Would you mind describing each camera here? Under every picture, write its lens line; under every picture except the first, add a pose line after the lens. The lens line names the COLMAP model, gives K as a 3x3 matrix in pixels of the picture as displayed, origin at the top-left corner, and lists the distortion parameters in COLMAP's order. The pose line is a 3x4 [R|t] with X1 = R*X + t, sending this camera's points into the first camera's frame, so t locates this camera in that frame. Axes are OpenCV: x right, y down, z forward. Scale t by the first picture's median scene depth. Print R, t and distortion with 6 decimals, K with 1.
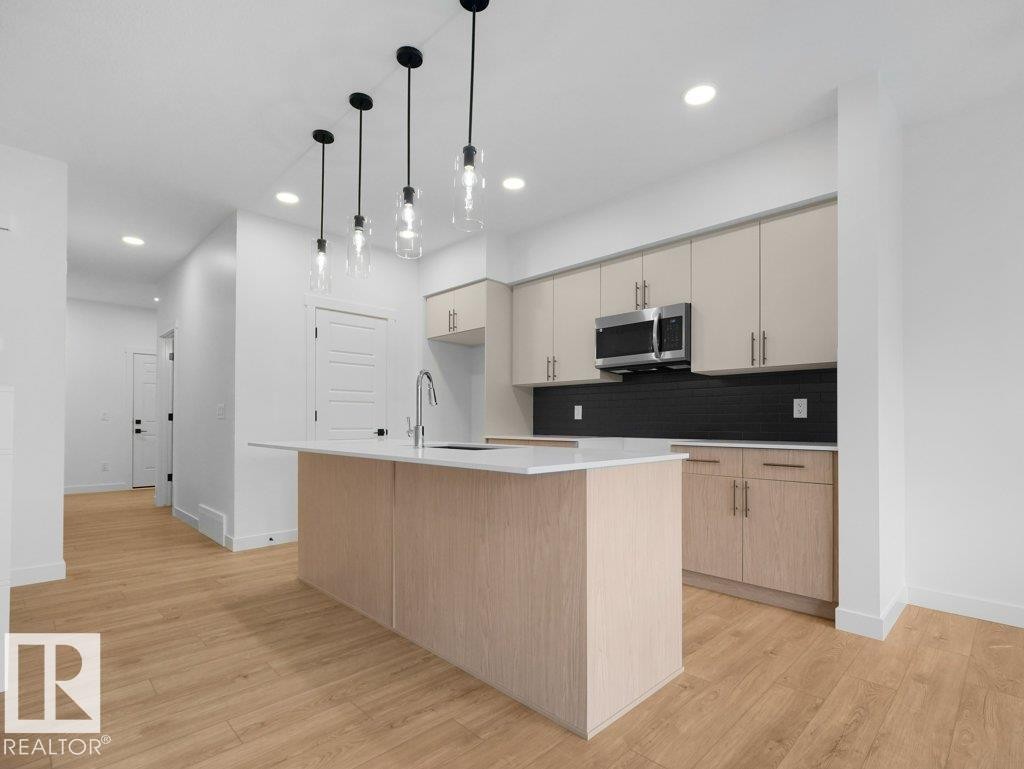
lens RADIAL K [[495.6, 0, 515.4], [0, 495.6, 420.1], [0, 0, 1]] dist [-0.001672, 0.001268]
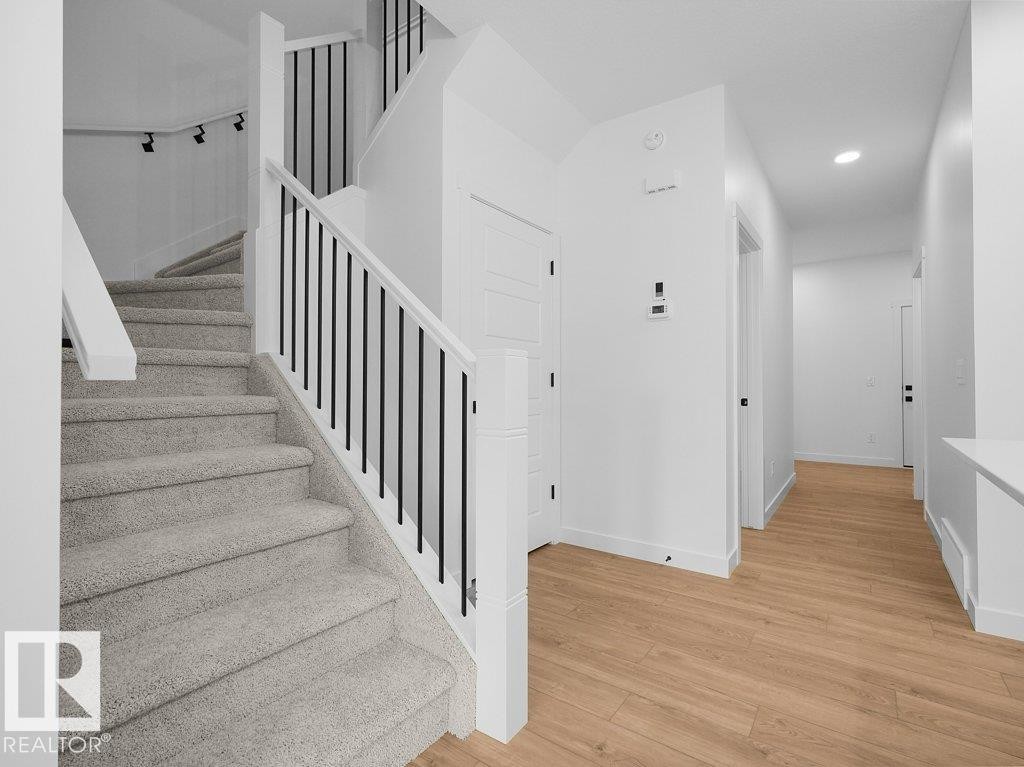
lens RADIAL K [[495.6, 0, 507.9], [0, 495.6, 380.9], [0, 0, 1]] dist [-0.001672, 0.001268]
pose [[0.174928, -0.020064, -0.984377, -0.128424], [0.009697, 0.999779, -0.018655, 0.001982], [0.984533, -0.006282, 0.175084, 0.415125]]
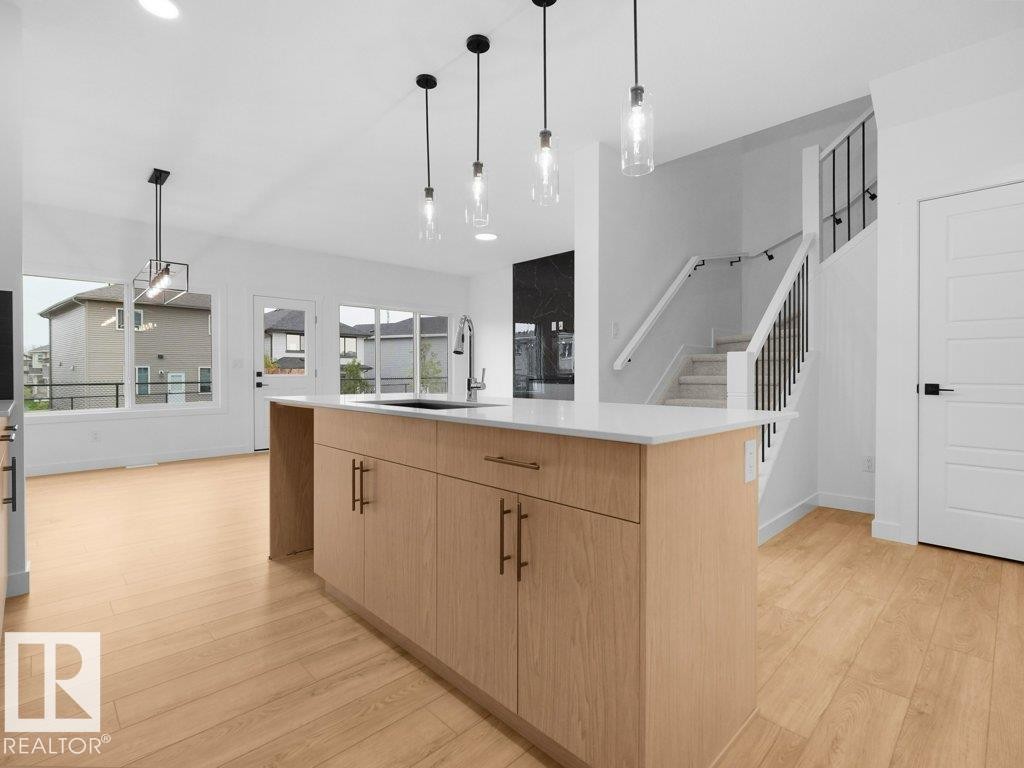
lens RADIAL K [[495.6, 0, 508.5], [0, 495.6, 375.8], [0, 0, 1]] dist [-0.001672, 0.001268]
pose [[-0.999778, -0.003356, 0.020819, -0.176261], [-0.003359, 0.999994, -0.000082, 0.002649], [-0.020819, -0.000152, -0.999783, 1.231635]]
